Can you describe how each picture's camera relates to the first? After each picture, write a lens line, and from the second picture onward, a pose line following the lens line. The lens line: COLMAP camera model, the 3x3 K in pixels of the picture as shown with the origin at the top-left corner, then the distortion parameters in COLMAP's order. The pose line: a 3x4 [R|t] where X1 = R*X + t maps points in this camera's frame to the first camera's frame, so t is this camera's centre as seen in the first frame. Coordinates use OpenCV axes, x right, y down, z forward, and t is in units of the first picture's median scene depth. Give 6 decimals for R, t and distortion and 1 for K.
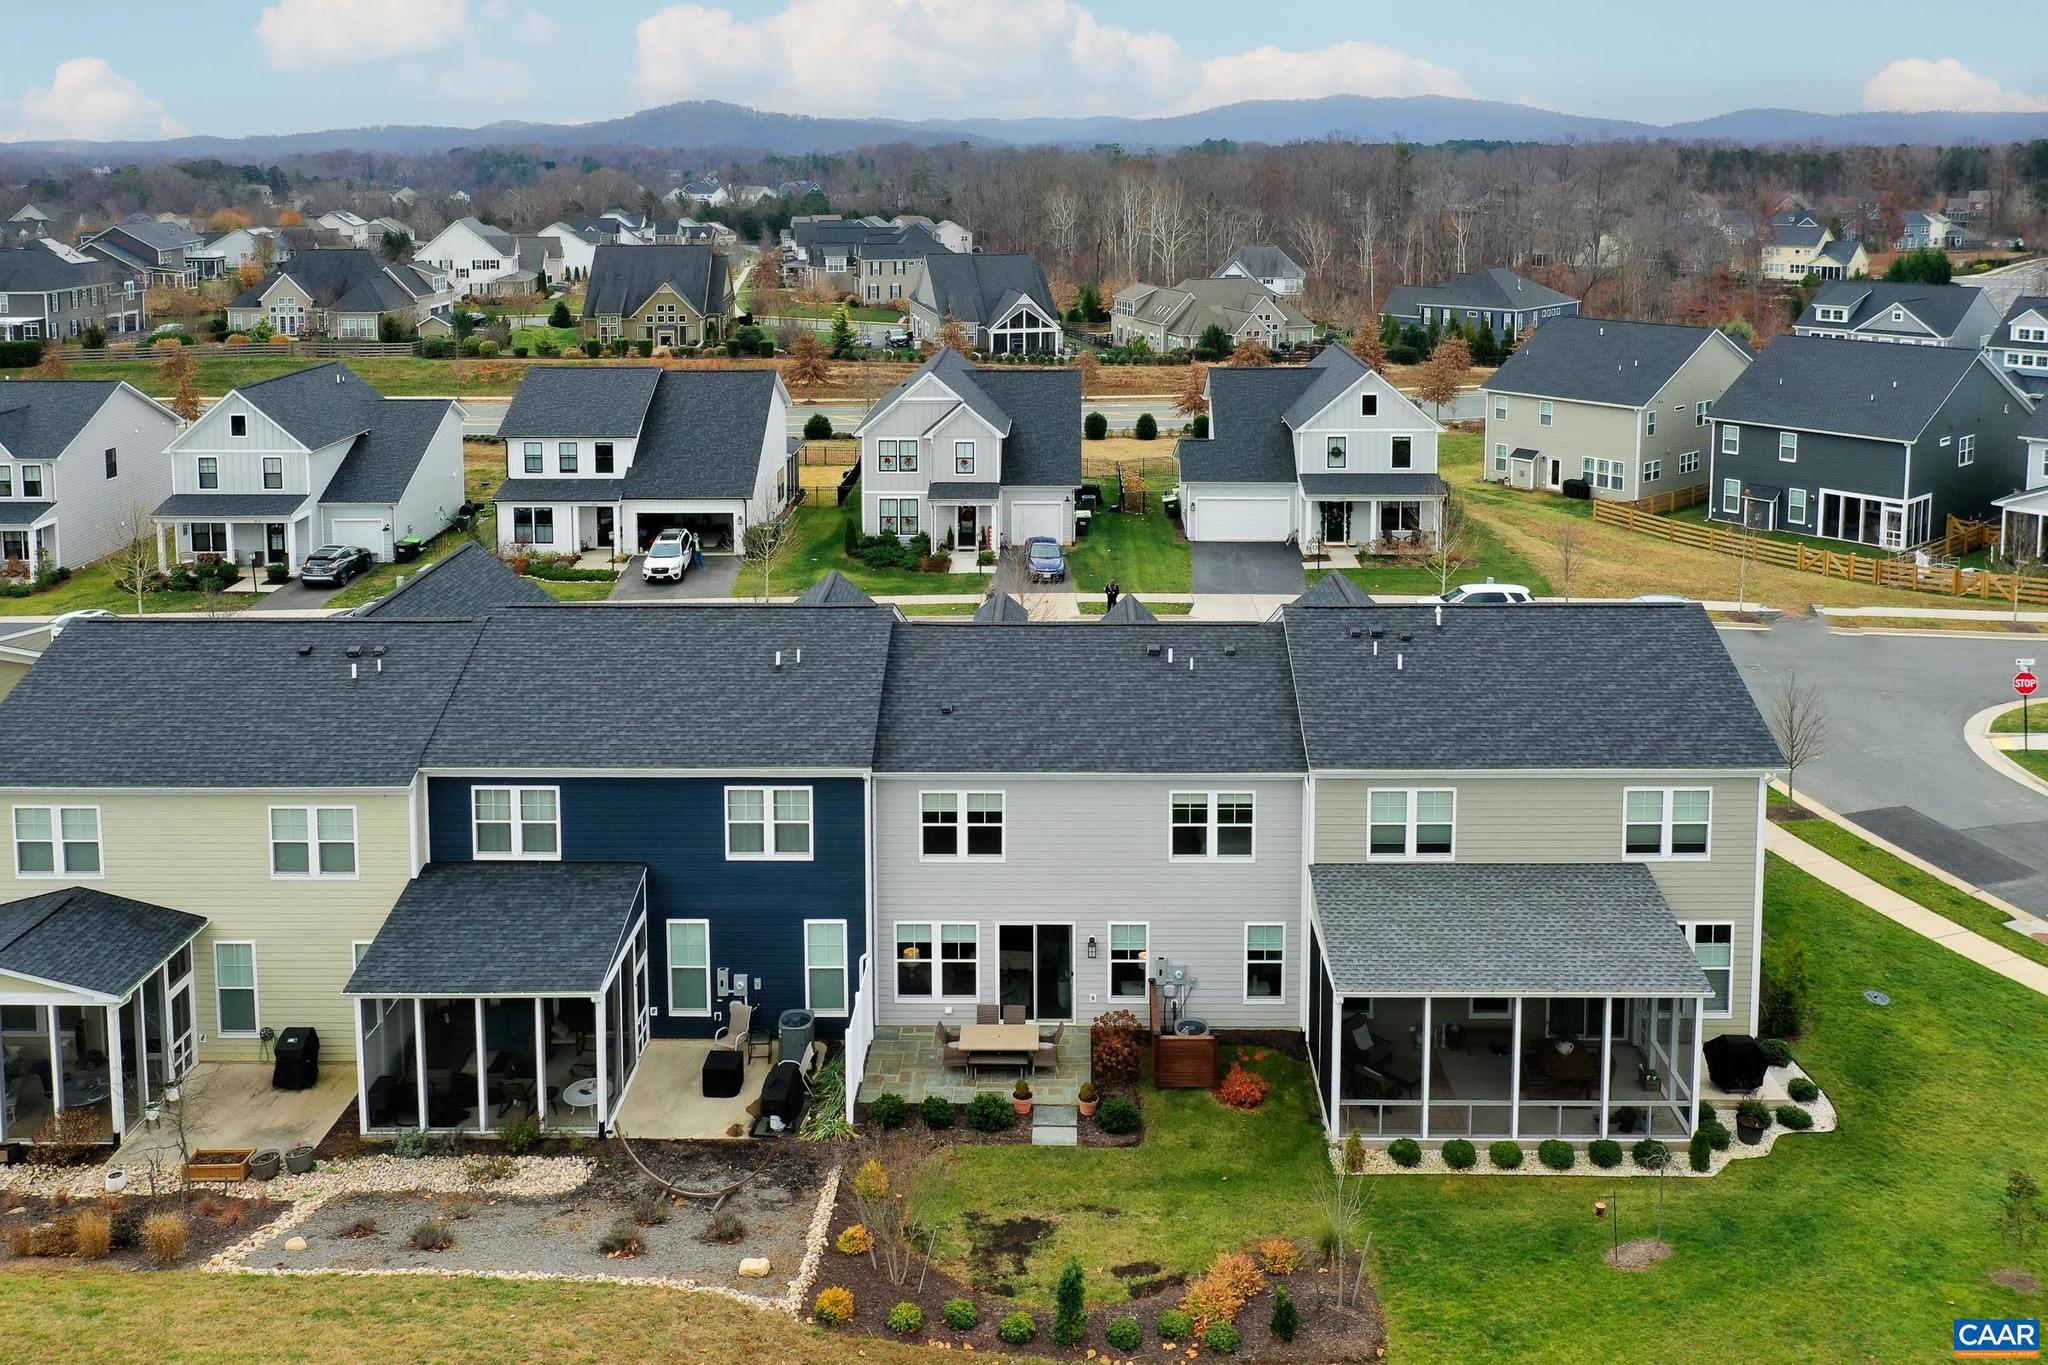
lens RADIAL K [[1817.1, 0, 1010.1], [0, 1817.1, 686.0], [0, 0, 1]] dist [0.011866, -0.009527]
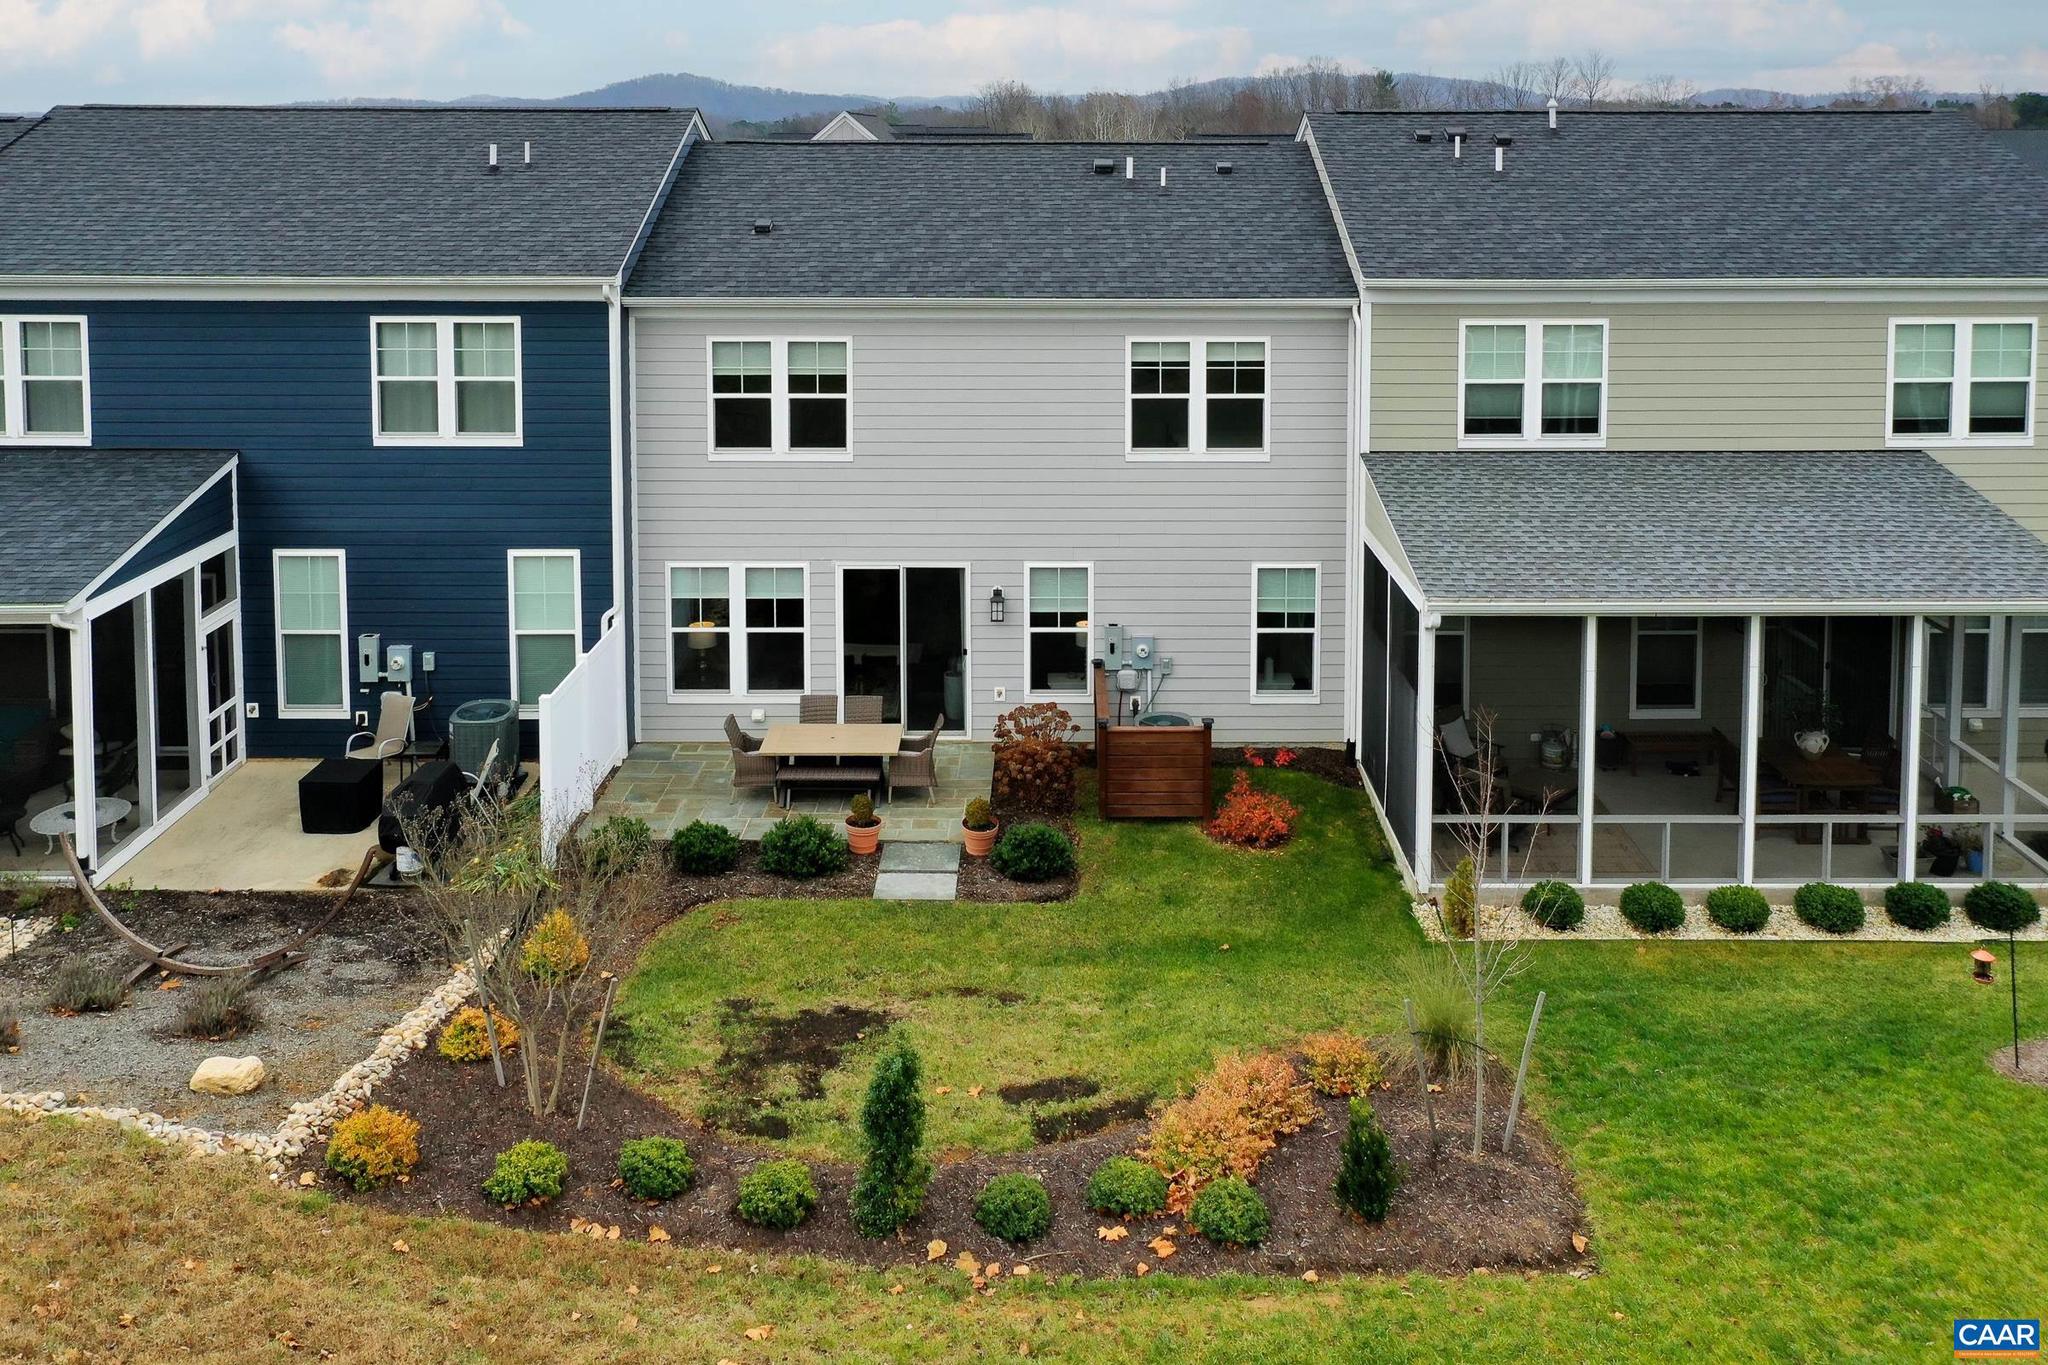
lens RADIAL K [[1614.4, 0, 1041.9], [0, 1614.4, 676.8], [0, 0, 1]] dist [0.004307, 0.001658]
pose [[0.999779, 0.002778, 0.020824, 0.050258], [-0.001618, 0.998457, -0.055504, 0.203223], [-0.020946, 0.055459, 0.998241, 0.487504]]
